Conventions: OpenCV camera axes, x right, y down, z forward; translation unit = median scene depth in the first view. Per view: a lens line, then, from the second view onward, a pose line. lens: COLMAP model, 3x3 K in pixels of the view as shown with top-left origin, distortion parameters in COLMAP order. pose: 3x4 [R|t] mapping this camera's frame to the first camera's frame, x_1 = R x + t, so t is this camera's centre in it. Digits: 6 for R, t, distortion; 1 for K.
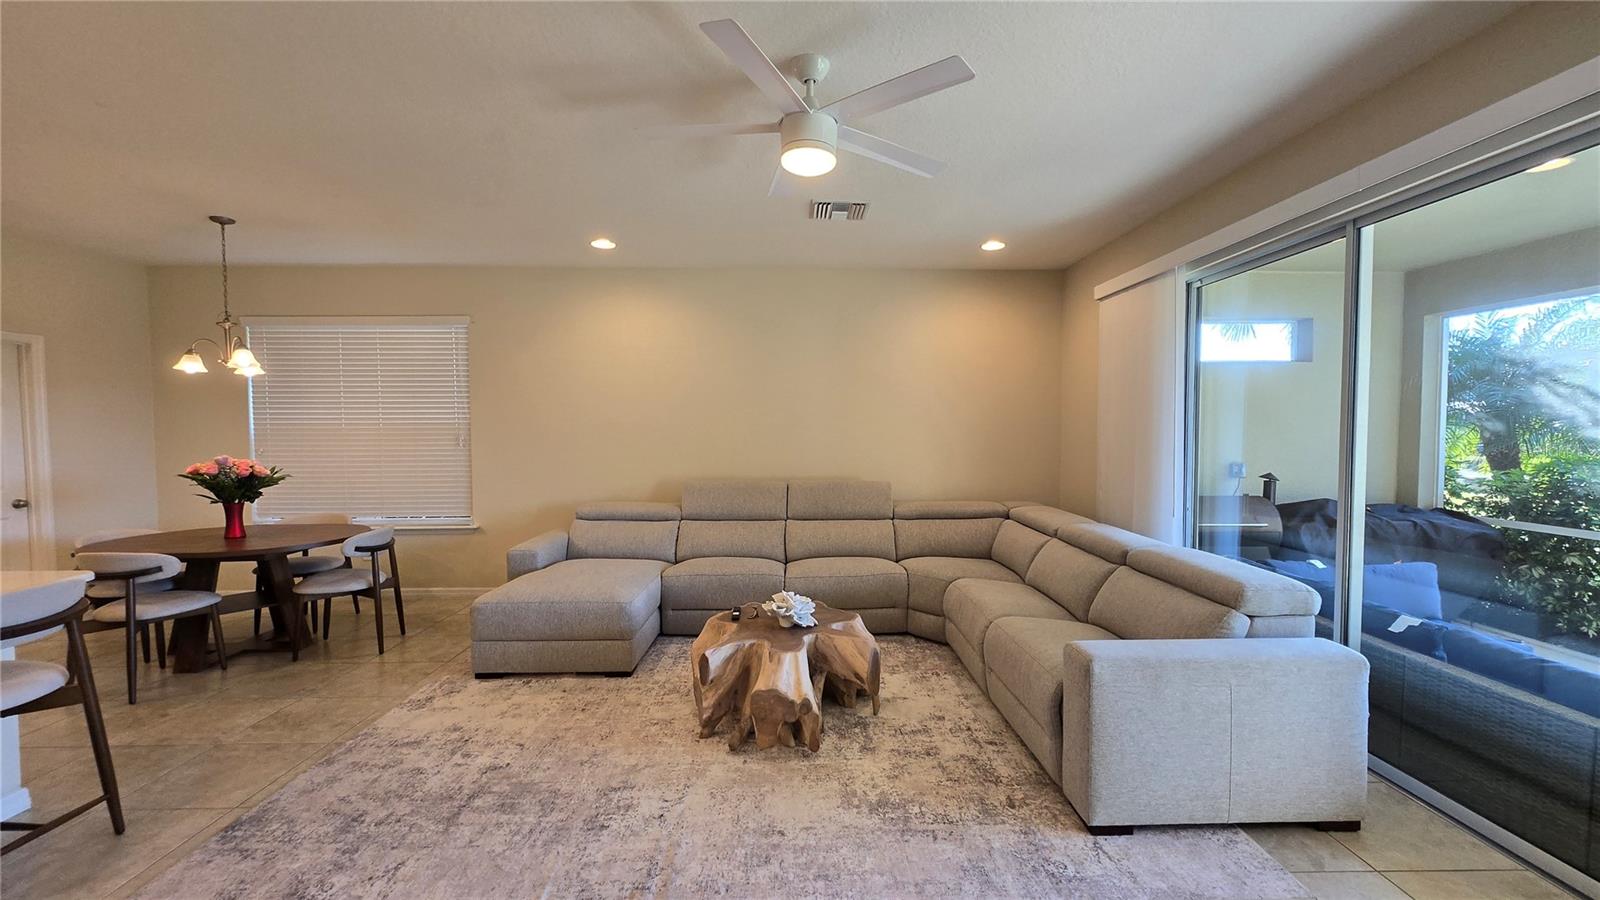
lens RADIAL K [[632.8, 0, 813.5], [0, 632.8, 453.2], [0, 0, 1]] dist [0.001634, -0.000448]
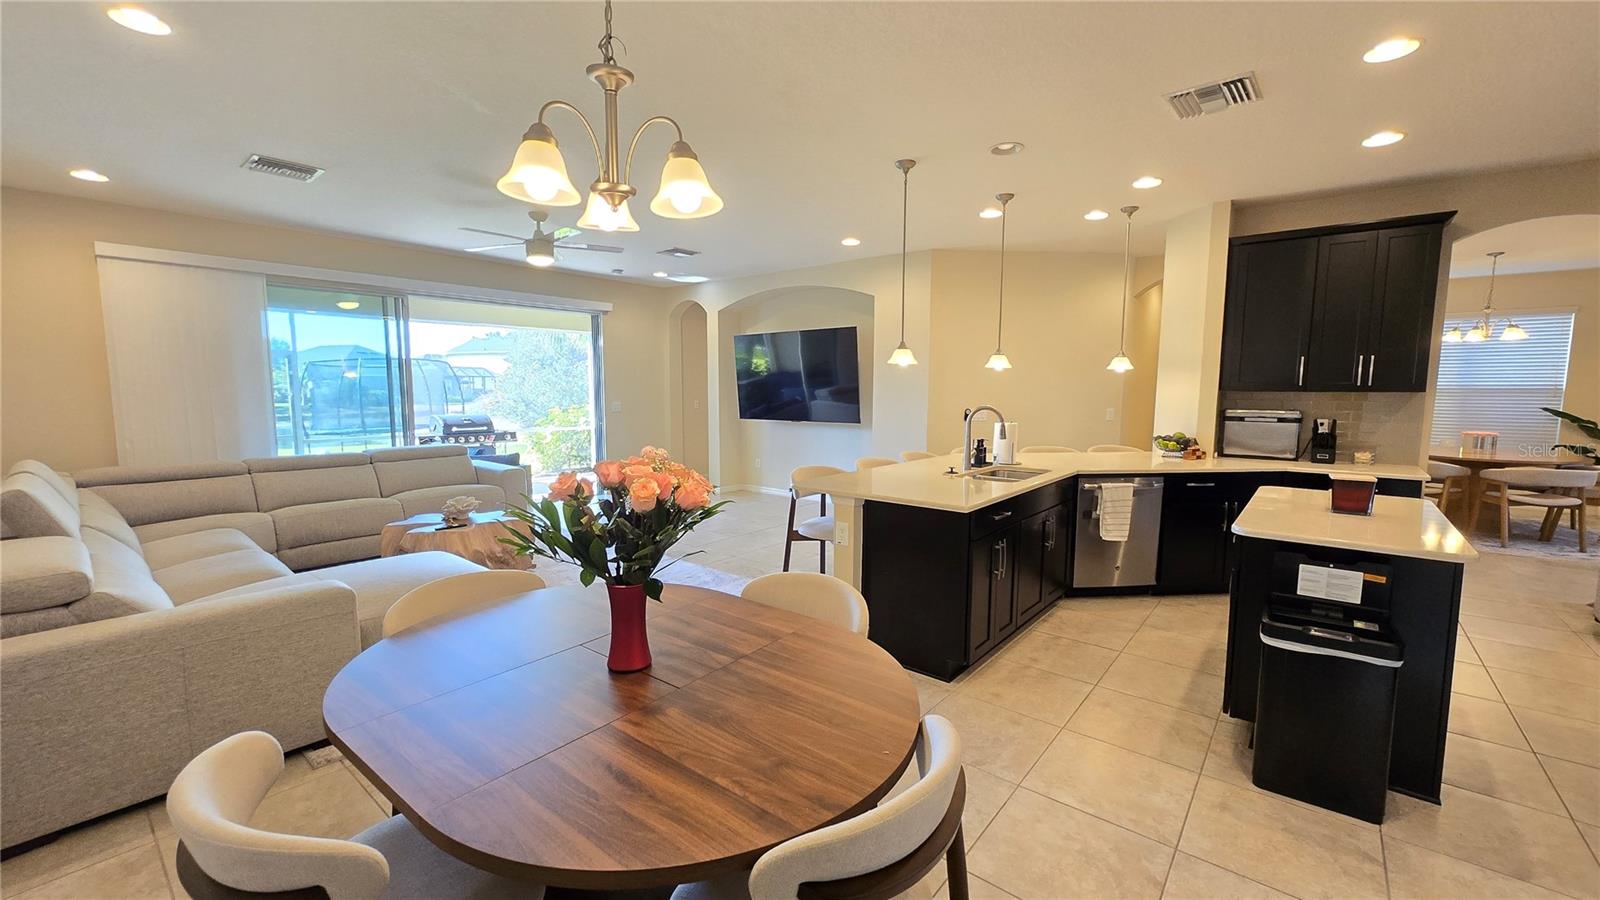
lens RADIAL K [[632.8, 0, 815.5], [0, 632.8, 450.1], [0, 0, 1]] dist [0.001634, -0.000448]
pose [[-0.760223, -0.065428, 0.646359, -1.413472], [0.027043, 0.990866, 0.132108, -0.051933], [-0.649099, 0.117911, -0.751510, 1.368695]]
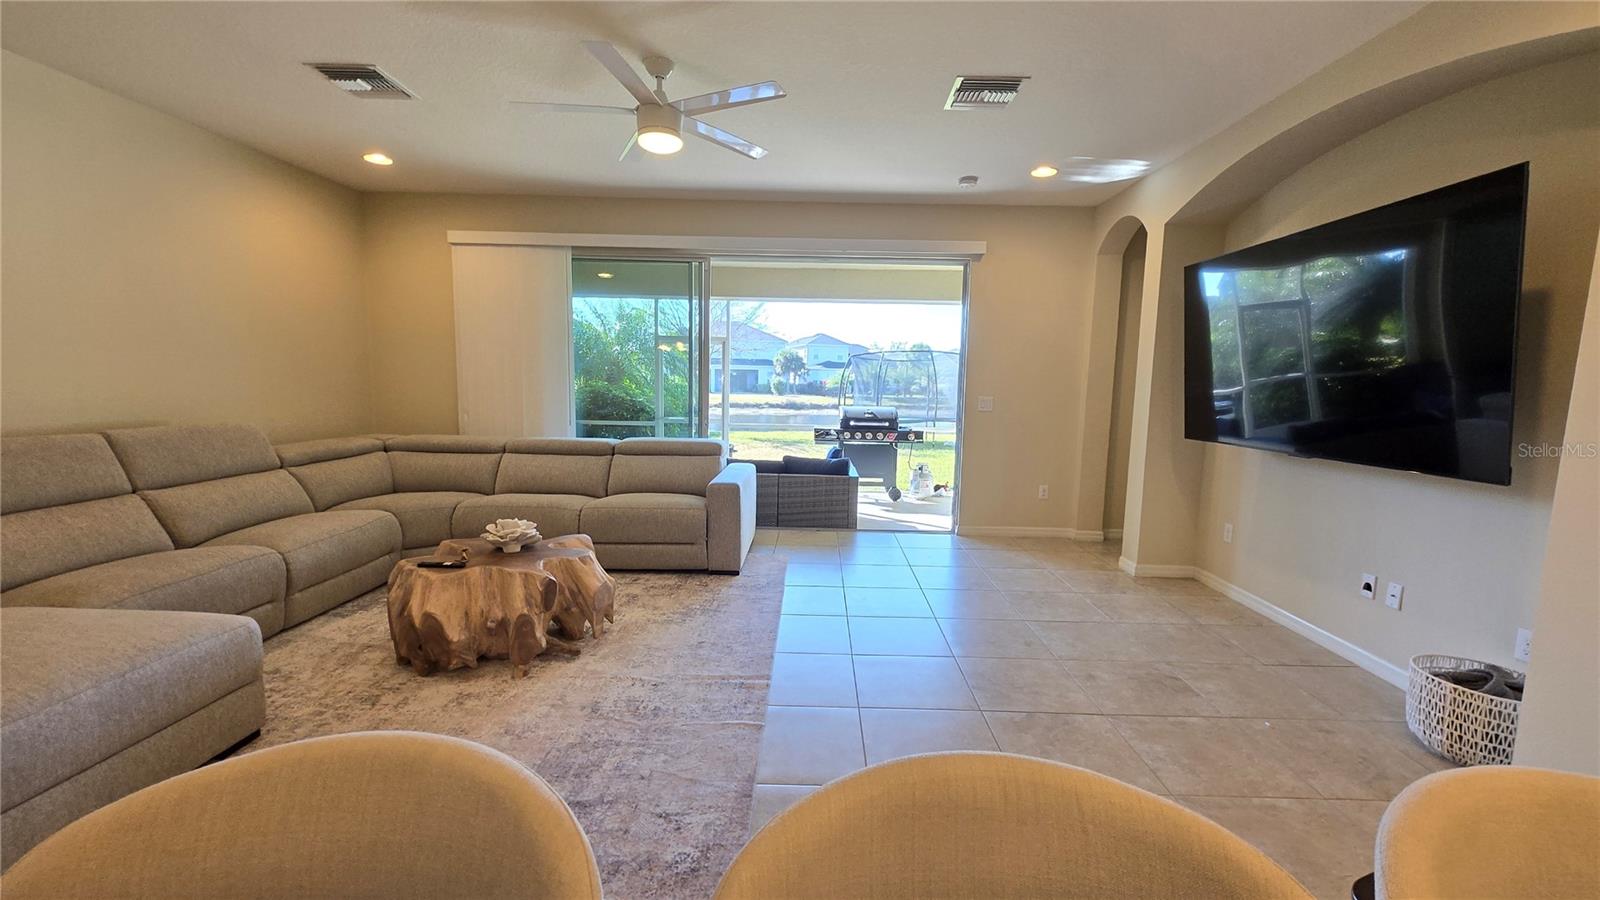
lens RADIAL K [[632.8, 0, 810.2], [0, 632.8, 452.6], [0, 0, 1]] dist [0.001634, -0.000448]
pose [[0.045698, -0.113373, 0.992501, -0.868538], [0.020470, 0.993437, 0.112538, 0.013264], [-0.998746, 0.015174, 0.047719, 0.421976]]
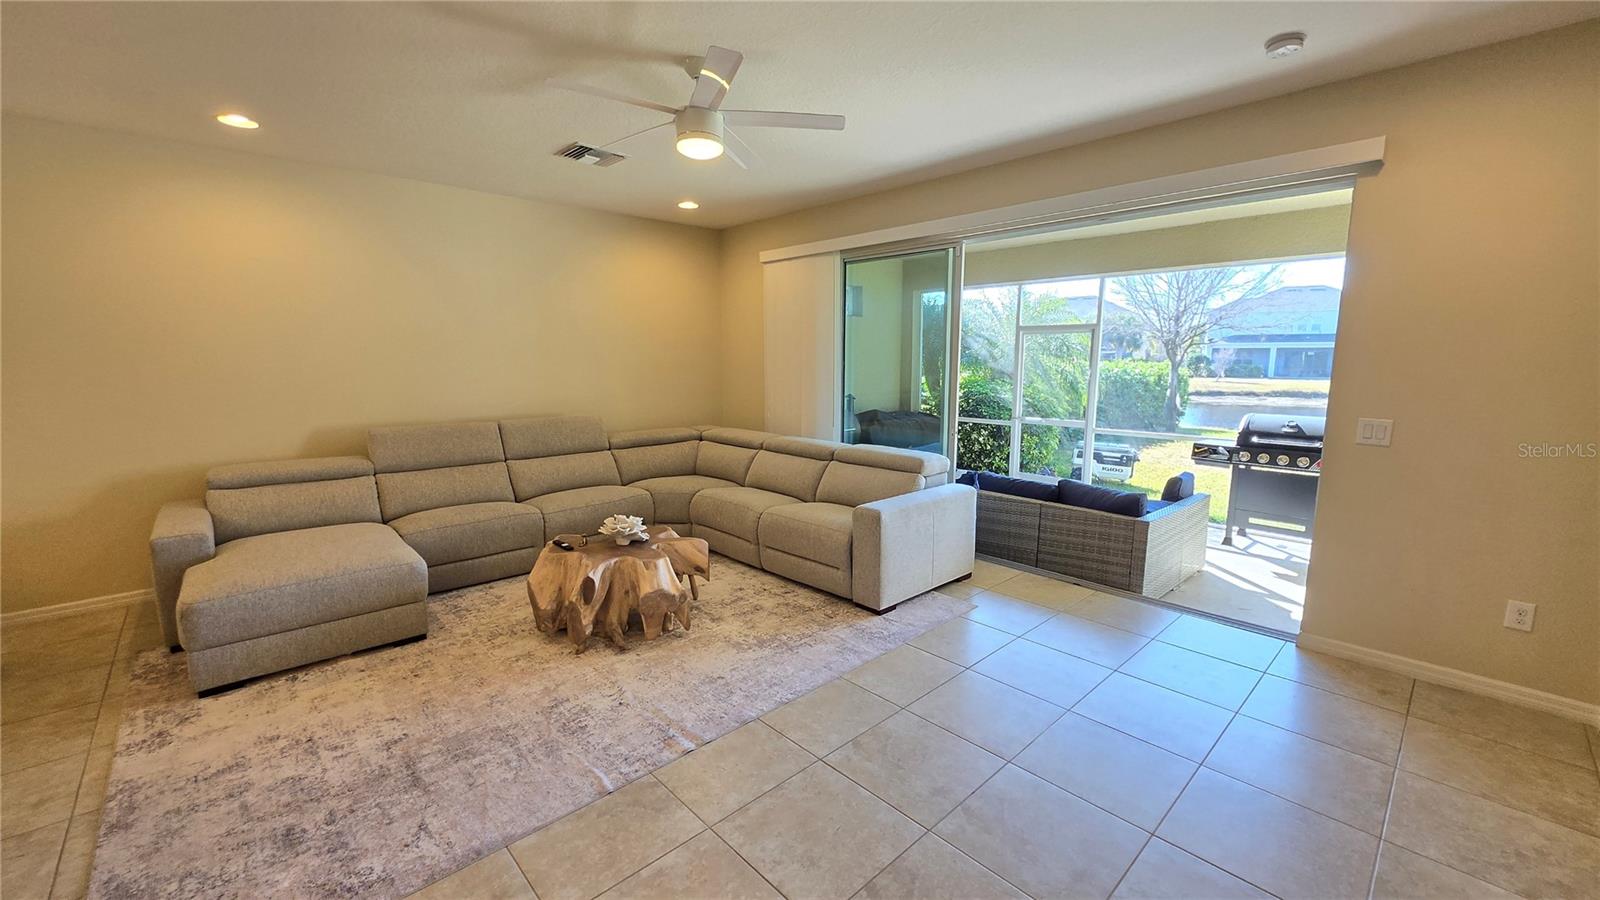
lens RADIAL K [[632.8, 0, 813.4], [0, 632.8, 453.5], [0, 0, 1]] dist [0.001634, -0.000448]
pose [[0.746141, -0.099131, 0.658367, -0.456258], [0.026141, 0.992453, 0.119809, -0.014655], [-0.665275, -0.072184, 0.743101, -0.053792]]
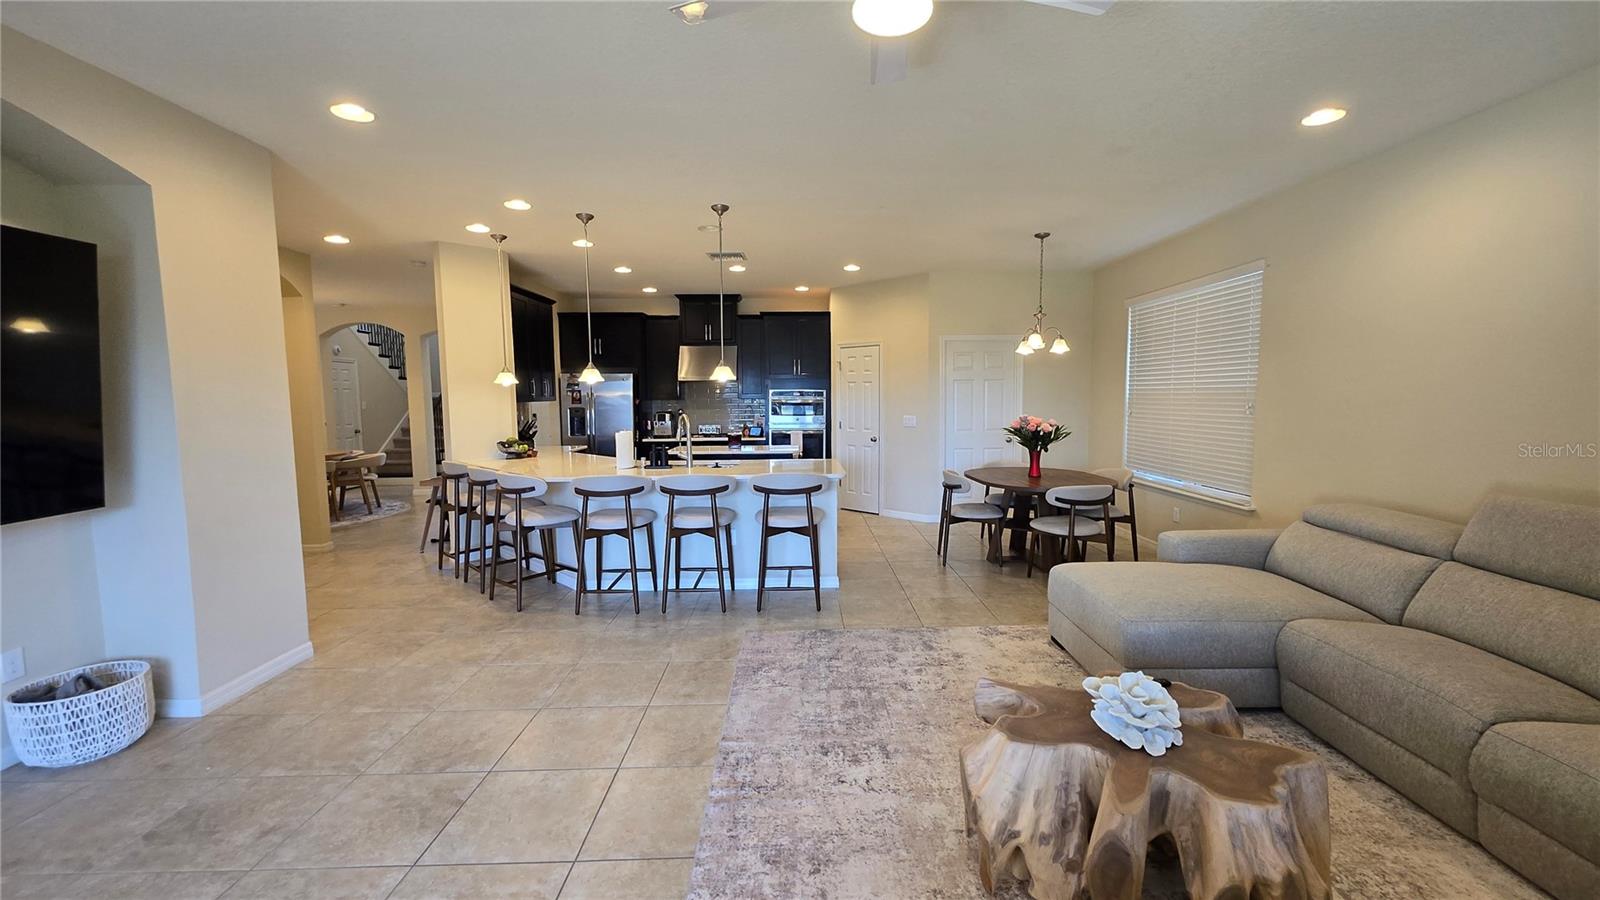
lens RADIAL K [[632.8, 0, 811.3], [0, 632.8, 448.1], [0, 0, 1]] dist [0.001634, -0.000448]
pose [[-0.009044, 0.087181, -0.996151, 0.471095], [-0.031818, 0.995663, 0.087427, -0.031209], [0.999453, 0.032487, -0.006231, 0.608611]]
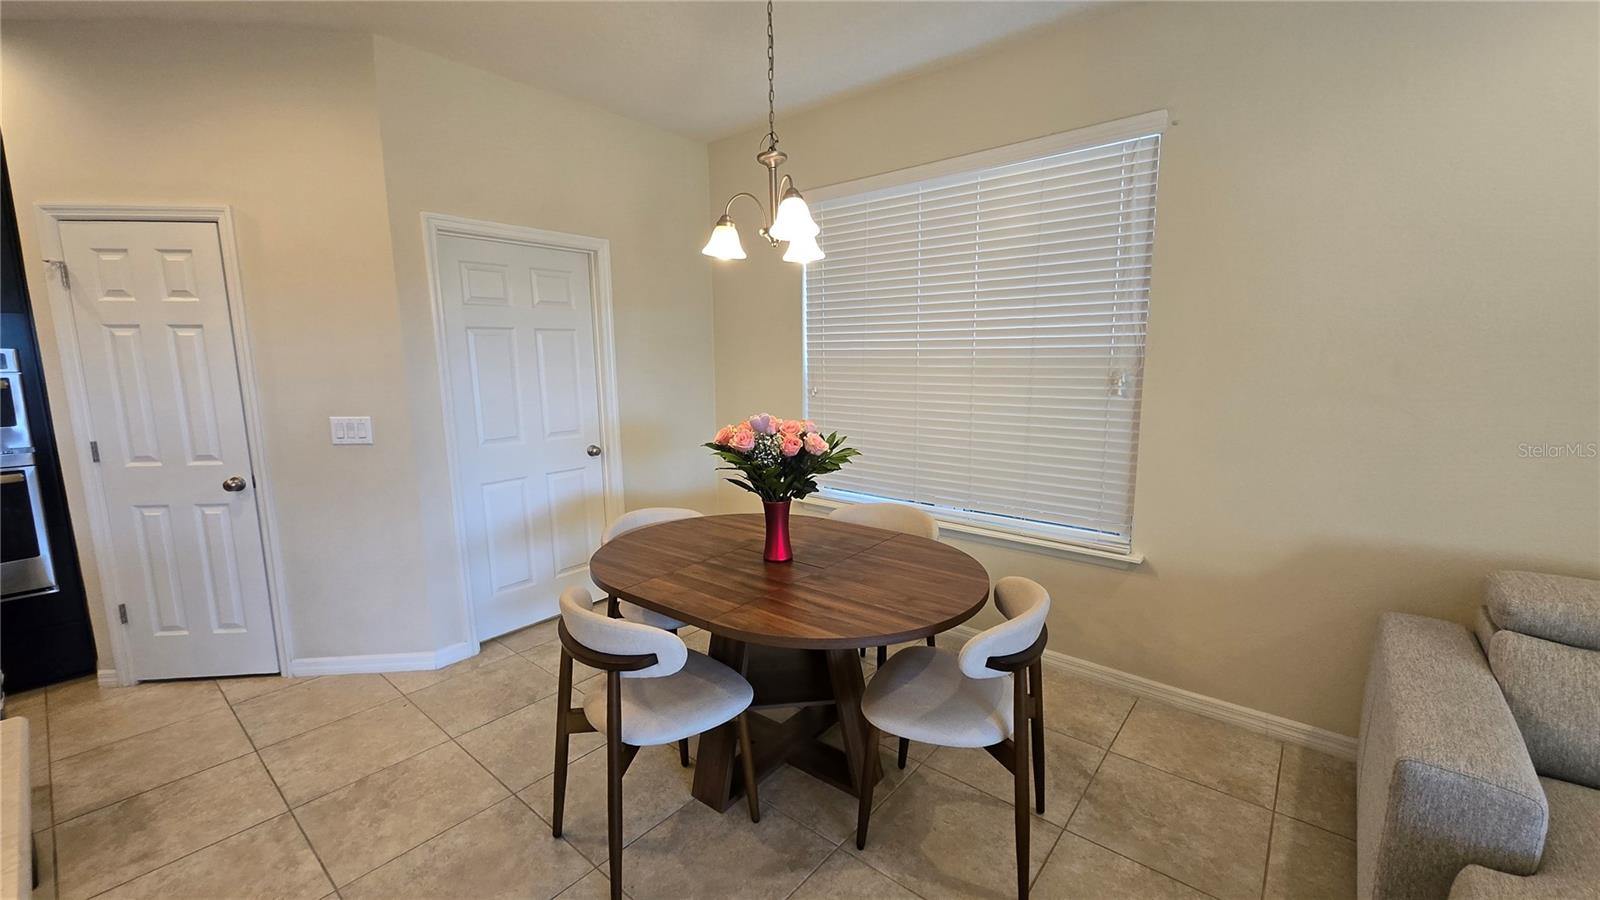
lens RADIAL K [[632.8, 0, 808.7], [0, 632.8, 455.5], [0, 0, 1]] dist [0.001634, -0.000448]
pose [[0.750881, 0.101879, -0.652533, -0.610166], [-0.023735, 0.991555, 0.127498, -0.032566], [0.660011, -0.080248, 0.746958, 0.690633]]
